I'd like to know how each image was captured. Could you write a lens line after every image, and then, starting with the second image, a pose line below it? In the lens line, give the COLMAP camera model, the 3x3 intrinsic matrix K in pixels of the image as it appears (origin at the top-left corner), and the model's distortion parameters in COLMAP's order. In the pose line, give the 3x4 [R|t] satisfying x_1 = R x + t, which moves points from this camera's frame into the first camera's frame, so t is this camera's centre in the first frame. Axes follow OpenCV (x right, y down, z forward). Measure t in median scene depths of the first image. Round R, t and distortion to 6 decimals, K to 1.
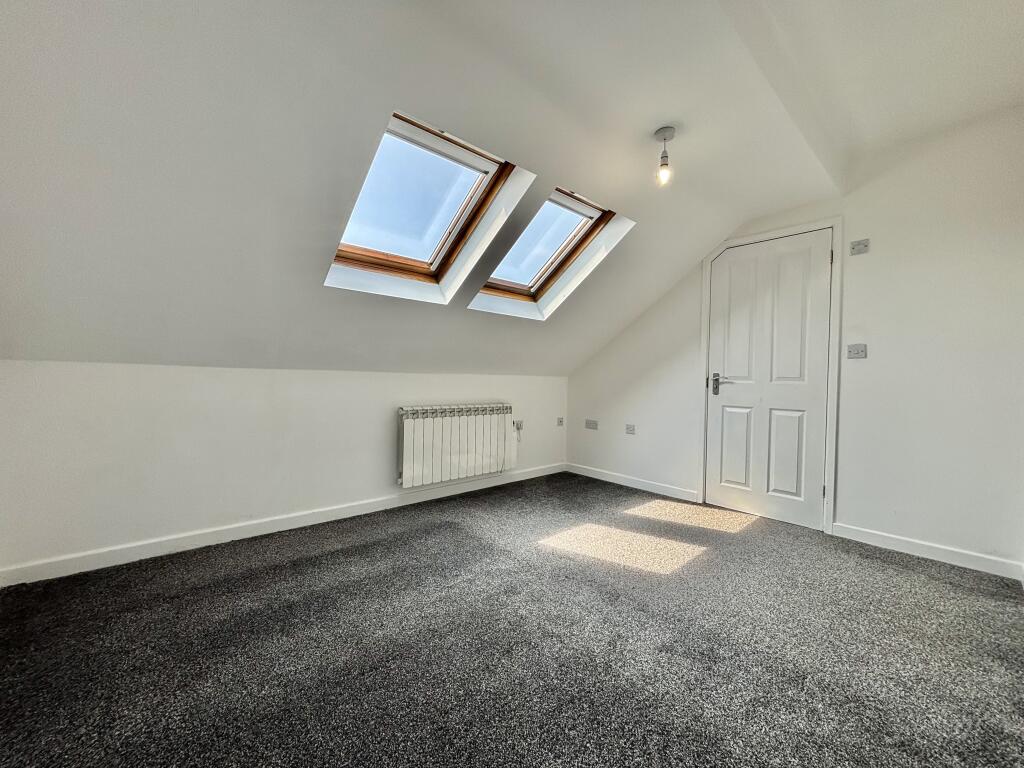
lens RADIAL K [[413.7, 0, 510.2], [0, 413.7, 382.7], [0, 0, 1]] dist [-0.004329, -0.000615]
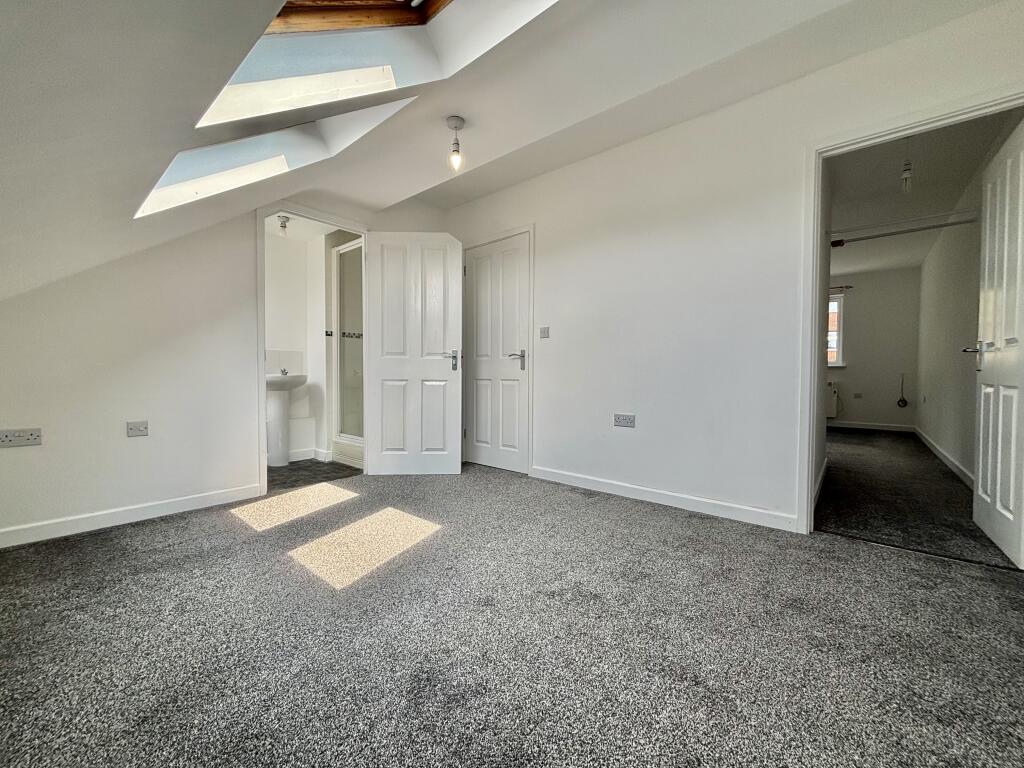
lens RADIAL K [[413.7, 0, 510.2], [0, 413.7, 382.7], [0, 0, 1]] dist [-0.004329, -0.000615]
pose [[-0.133915, -0.045438, 0.989951, -0.564234], [0.008080, 0.998865, 0.046940, 0.026248], [-0.990960, 0.014285, -0.133396, 0.756713]]
